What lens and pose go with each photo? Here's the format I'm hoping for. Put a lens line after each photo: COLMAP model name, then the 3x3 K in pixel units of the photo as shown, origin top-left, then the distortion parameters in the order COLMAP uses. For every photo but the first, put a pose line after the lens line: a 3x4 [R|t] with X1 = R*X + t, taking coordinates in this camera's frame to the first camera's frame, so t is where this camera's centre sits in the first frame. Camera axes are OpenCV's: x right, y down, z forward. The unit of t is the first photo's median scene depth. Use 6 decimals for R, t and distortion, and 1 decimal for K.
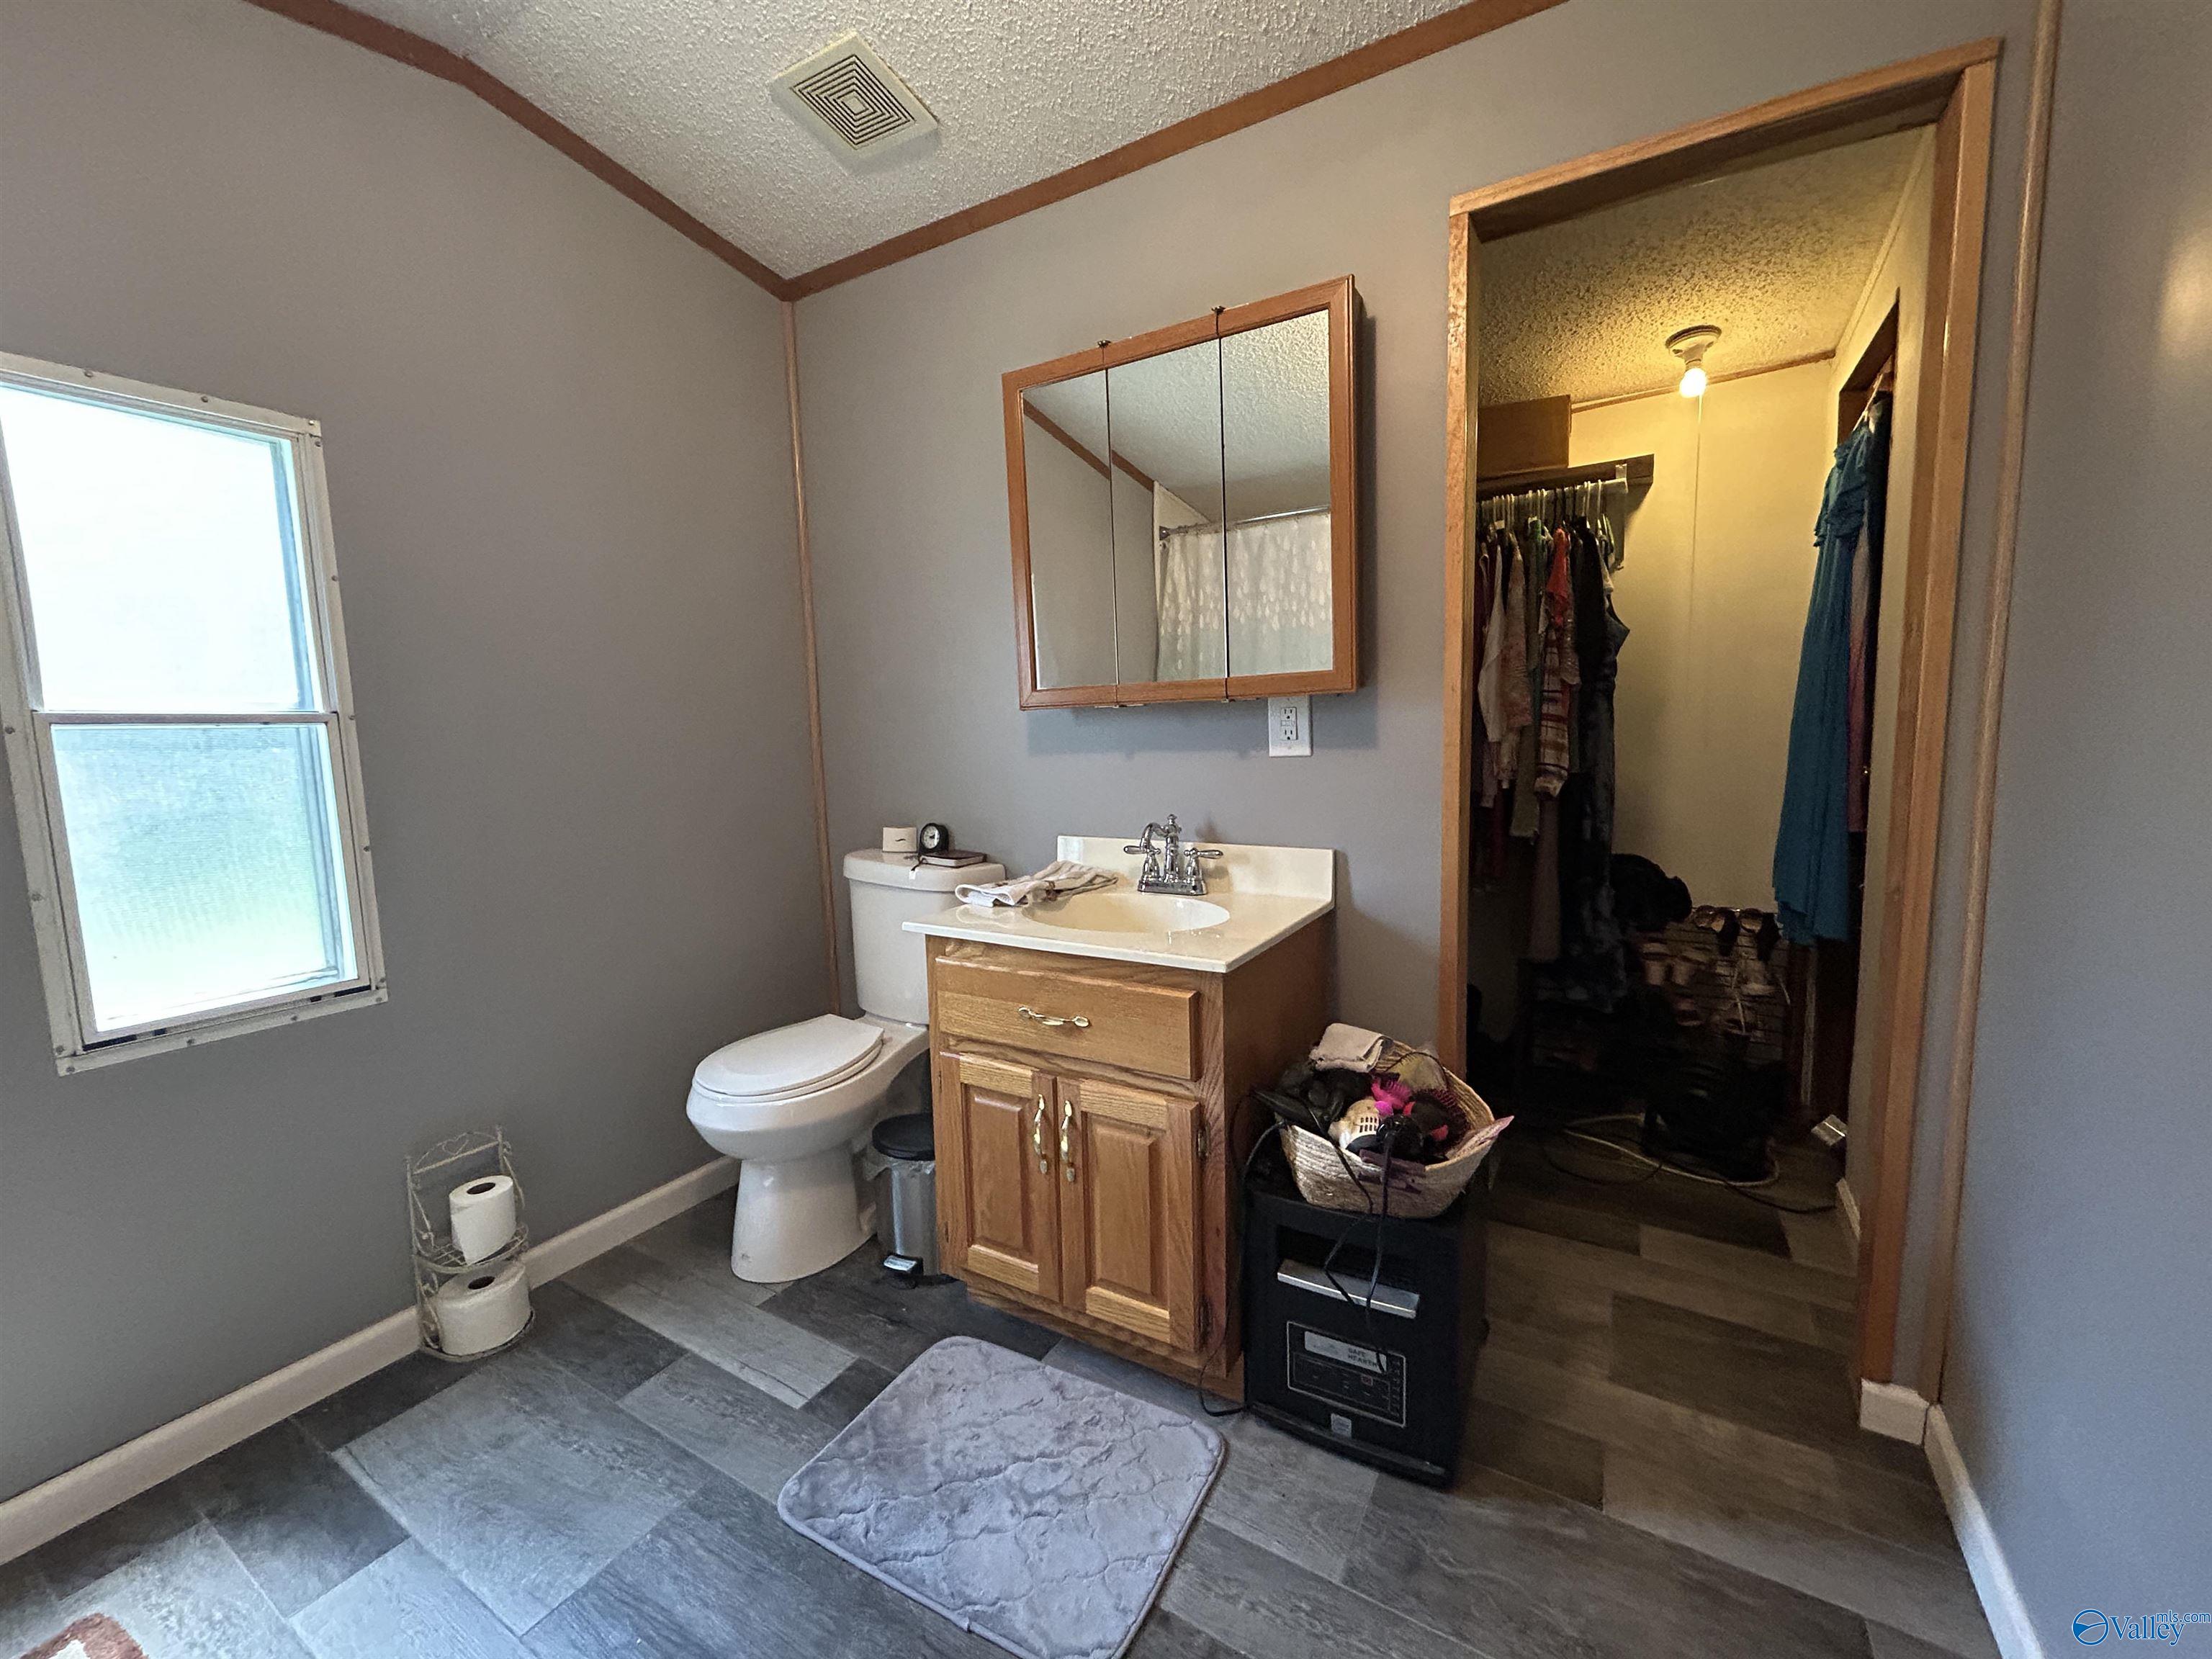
lens RADIAL K [[895.8, 0, 1100.5], [0, 895.8, 818.6], [0, 0, 1]] dist [0.008275, 0.000081]
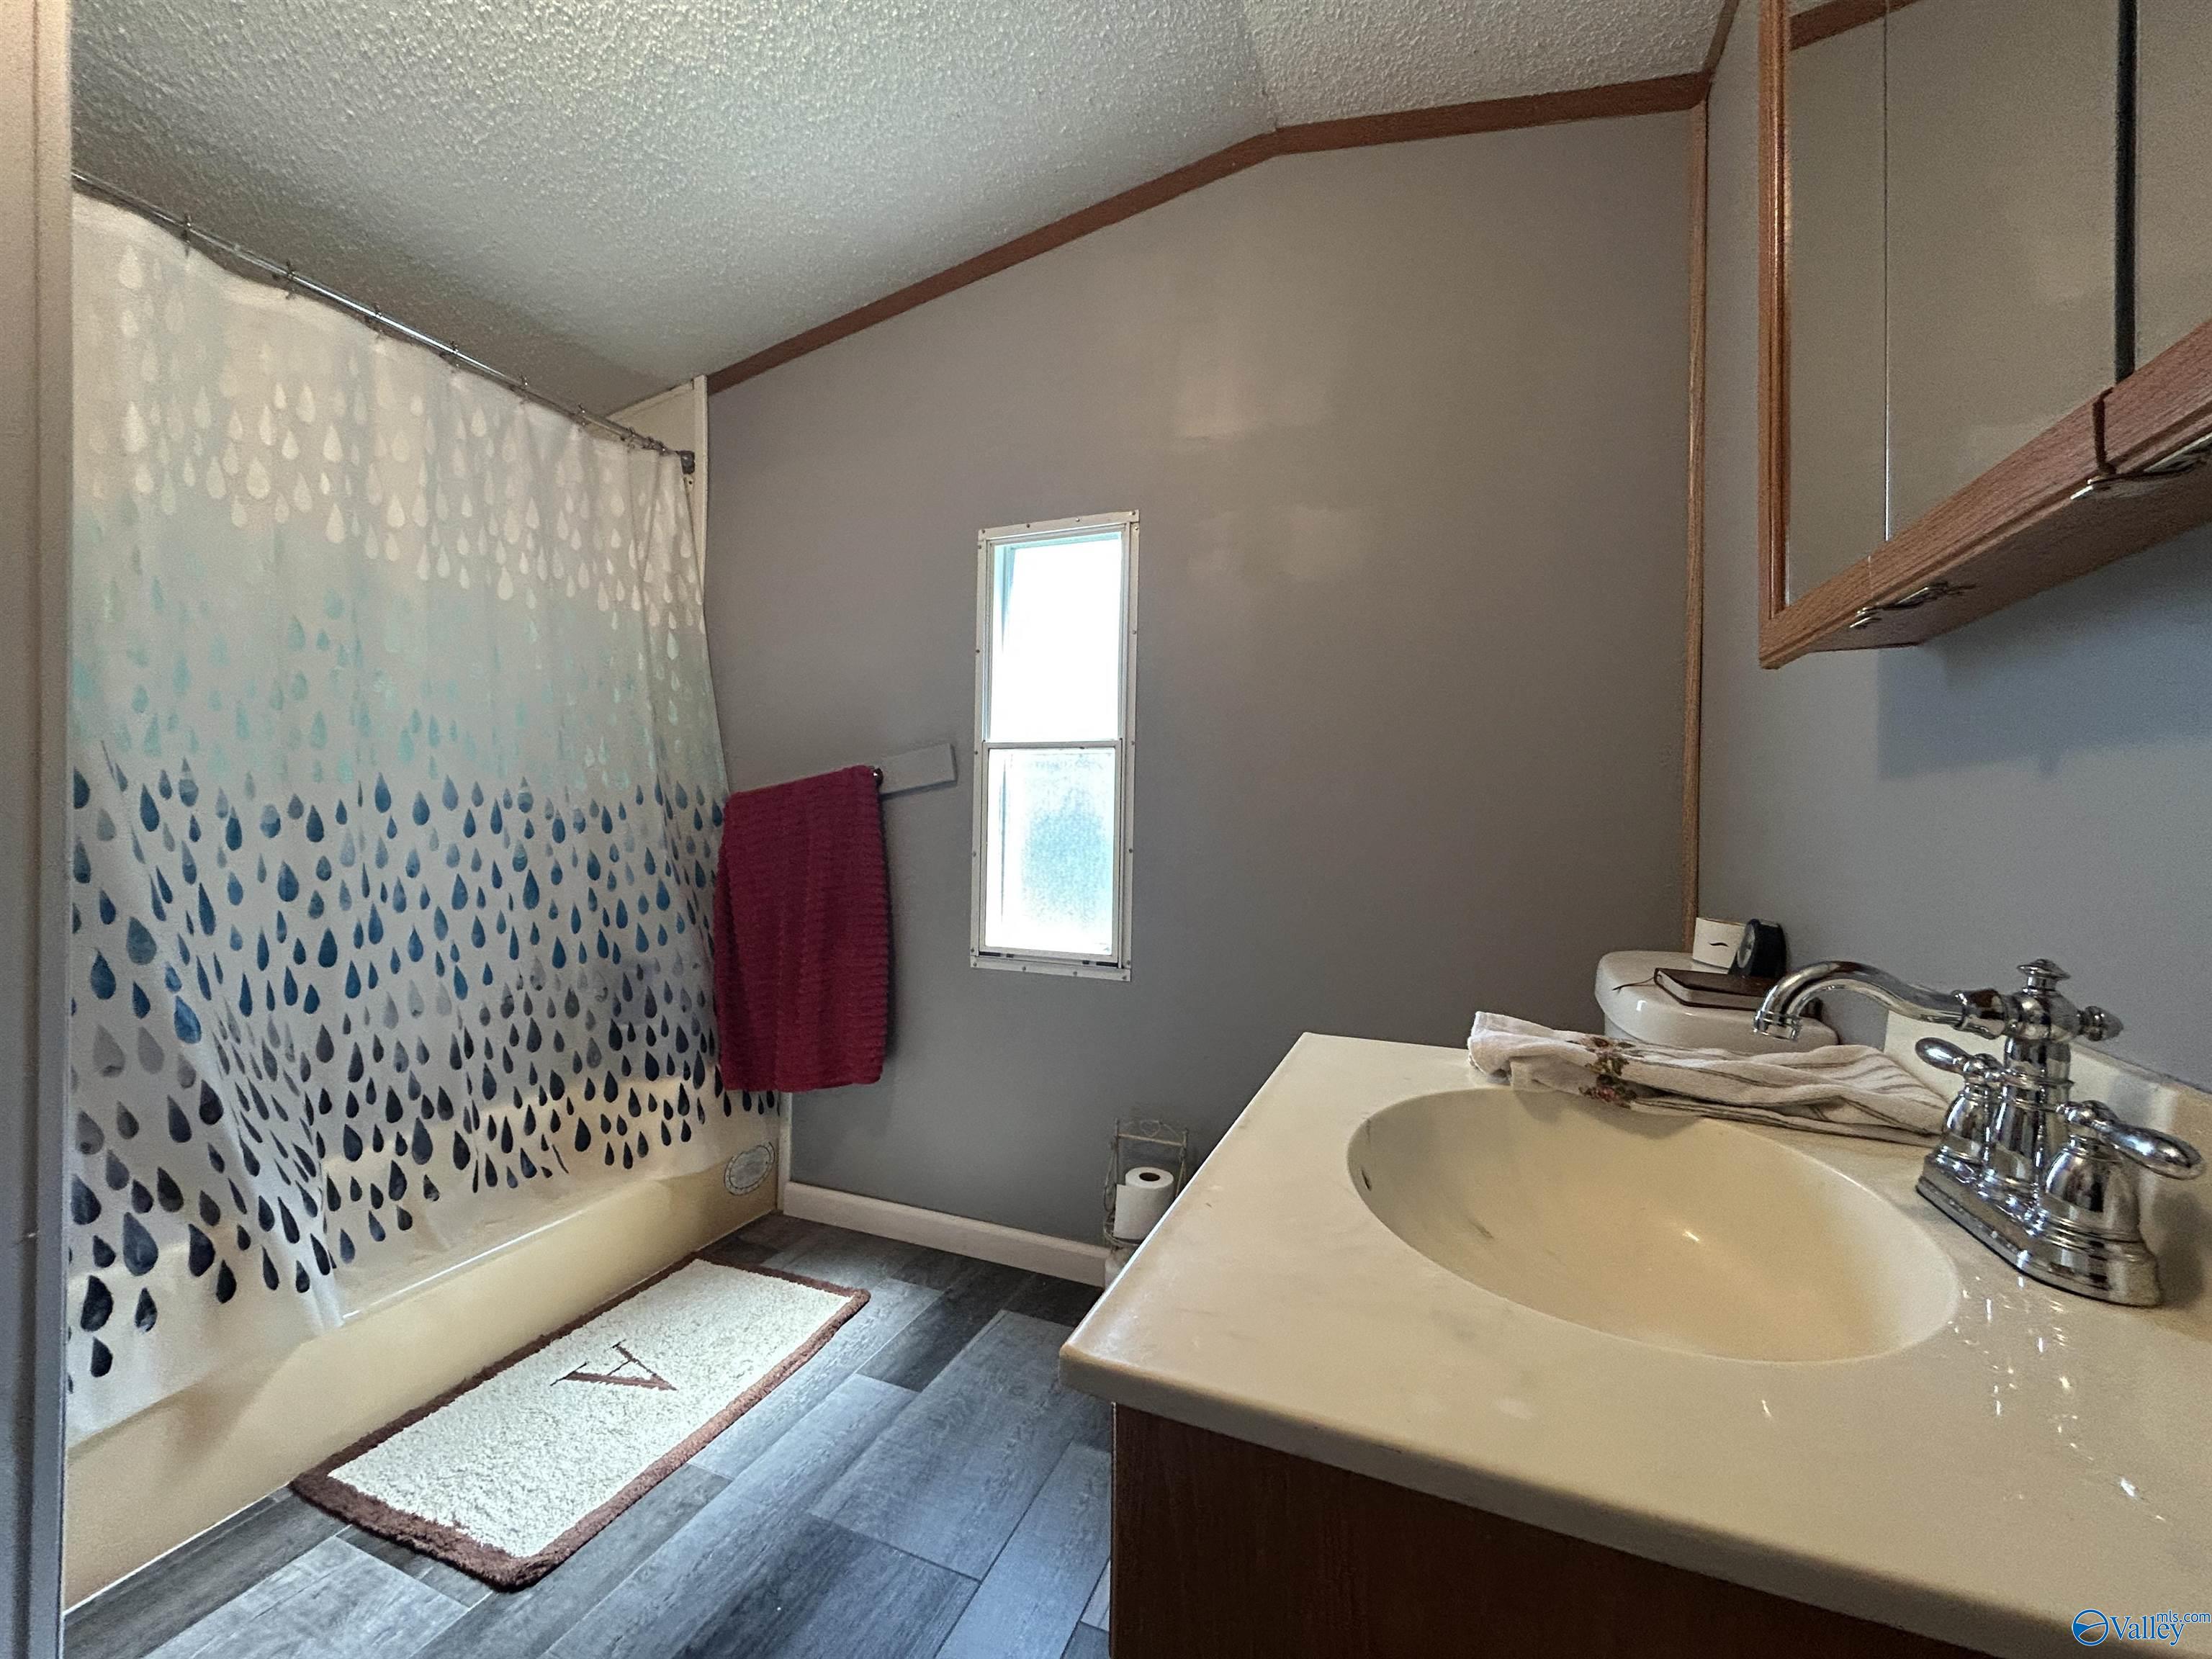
lens RADIAL K [[895.8, 0, 1100.5], [0, 895.8, 818.6], [0, 0, 1]] dist [0.008275, 0.000081]
pose [[0.153090, 0.031658, -0.987705, 0.381706], [-0.119740, 0.992717, 0.013259, -0.021583], [0.980931, 0.116238, 0.155766, 0.804130]]
